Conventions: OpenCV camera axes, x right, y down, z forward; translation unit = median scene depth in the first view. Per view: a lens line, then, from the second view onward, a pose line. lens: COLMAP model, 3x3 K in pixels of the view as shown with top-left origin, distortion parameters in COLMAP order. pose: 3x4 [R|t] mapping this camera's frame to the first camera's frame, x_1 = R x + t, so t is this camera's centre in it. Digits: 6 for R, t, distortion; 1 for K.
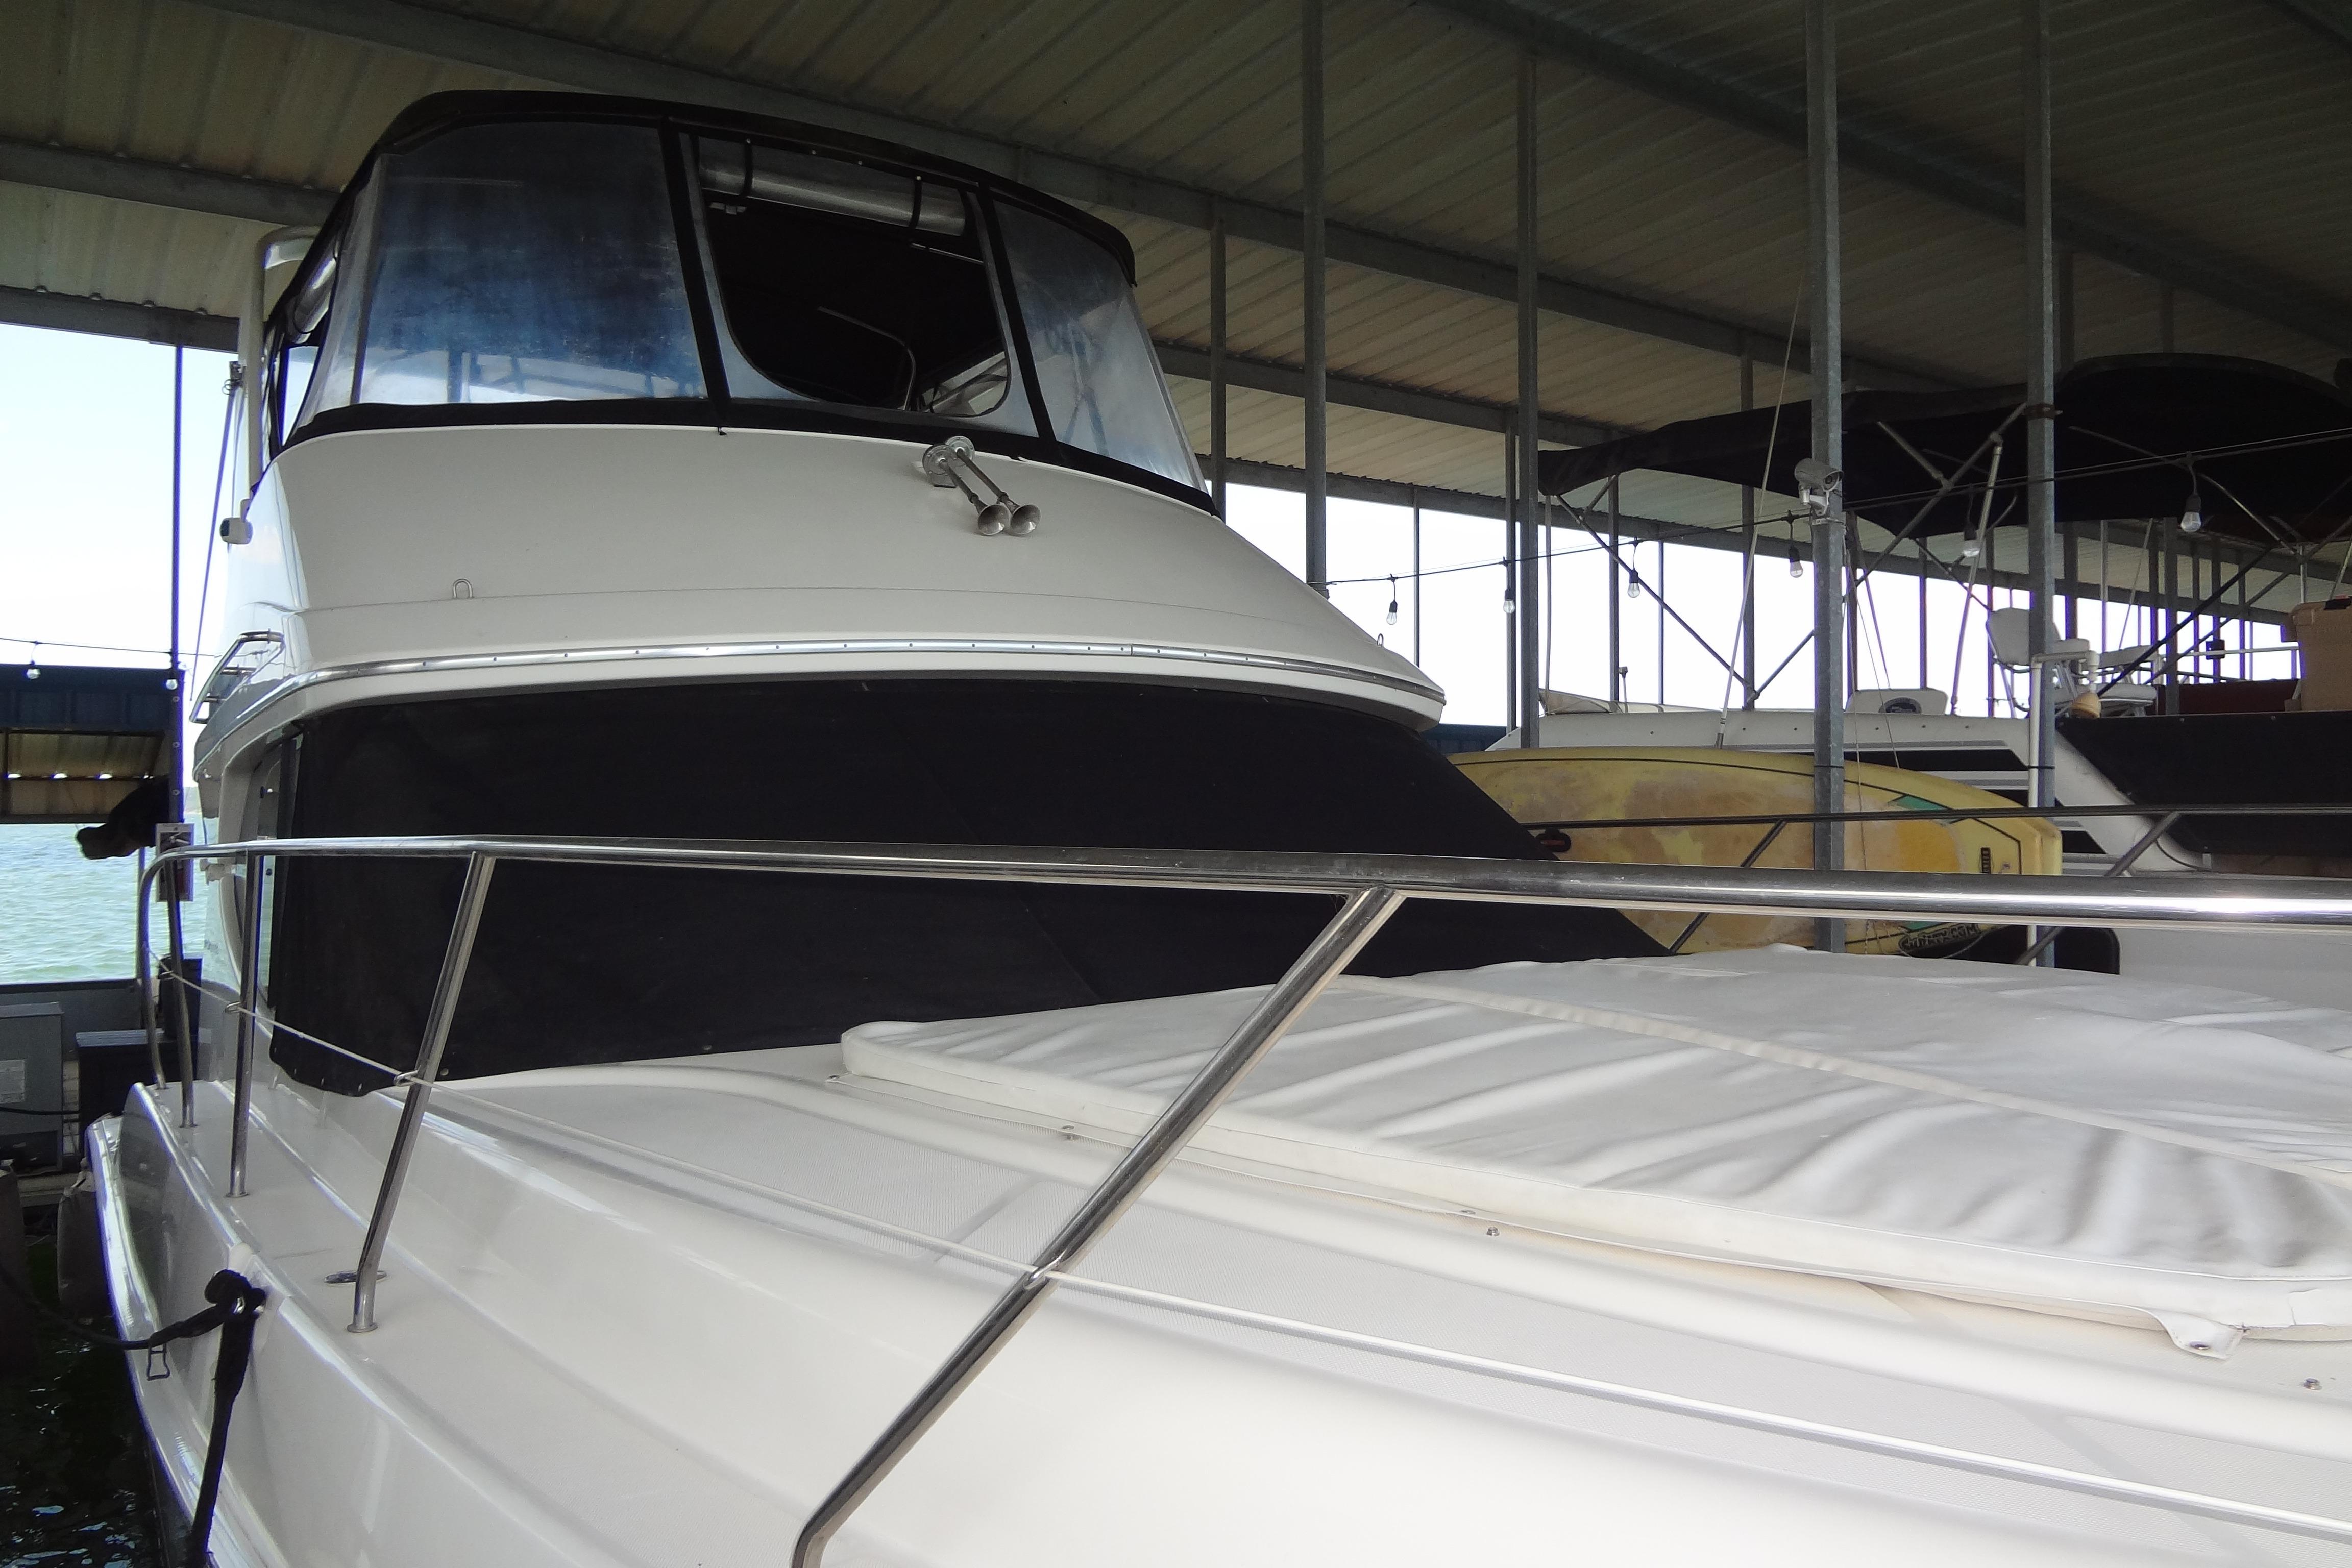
lens RADIAL K [[1750.9, 0, 1219.1], [0, 1750.9, 797.9], [0, 0, 1]] dist [-0.015220, -0.006420]
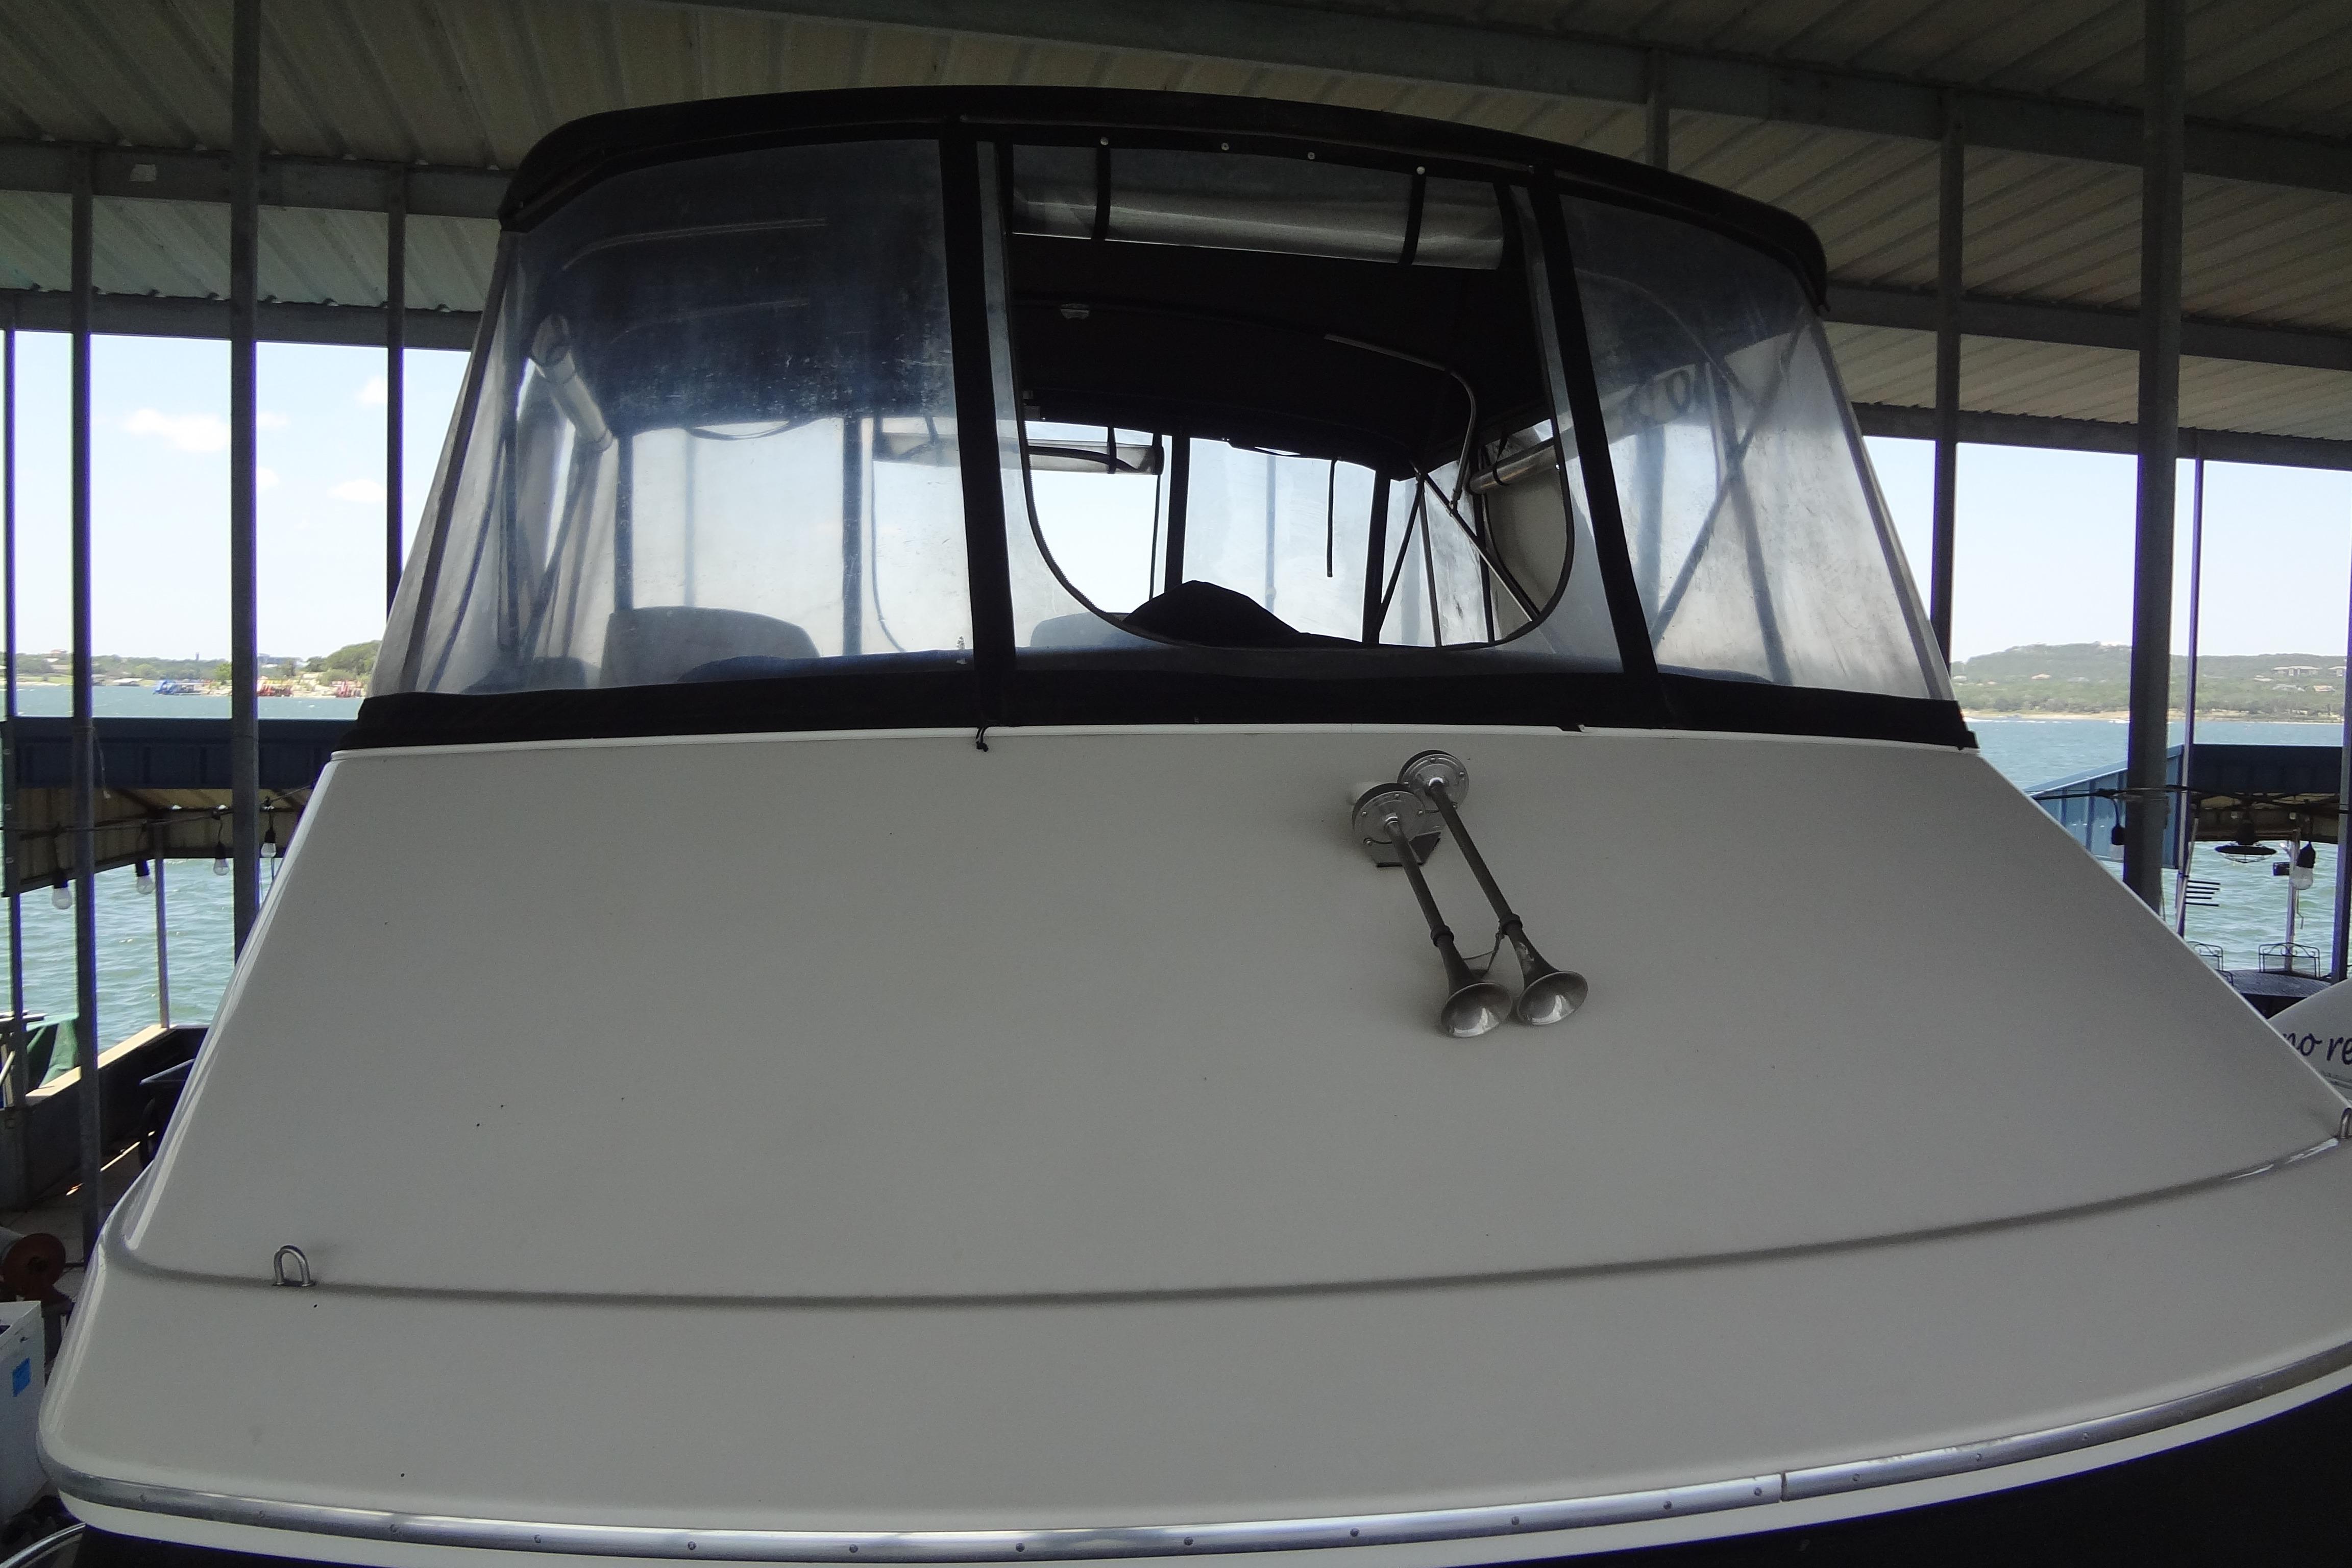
lens RADIAL K [[1750.9, 0, 1219.1], [0, 1750.9, 797.9], [0, 0, 1]] dist [-0.015220, -0.006420]
pose [[0.932973, 0.035782, -0.358164, -0.027821], [-0.015738, 0.998150, 0.058724, -0.190879], [0.359602, -0.049151, 0.931810, 0.460539]]
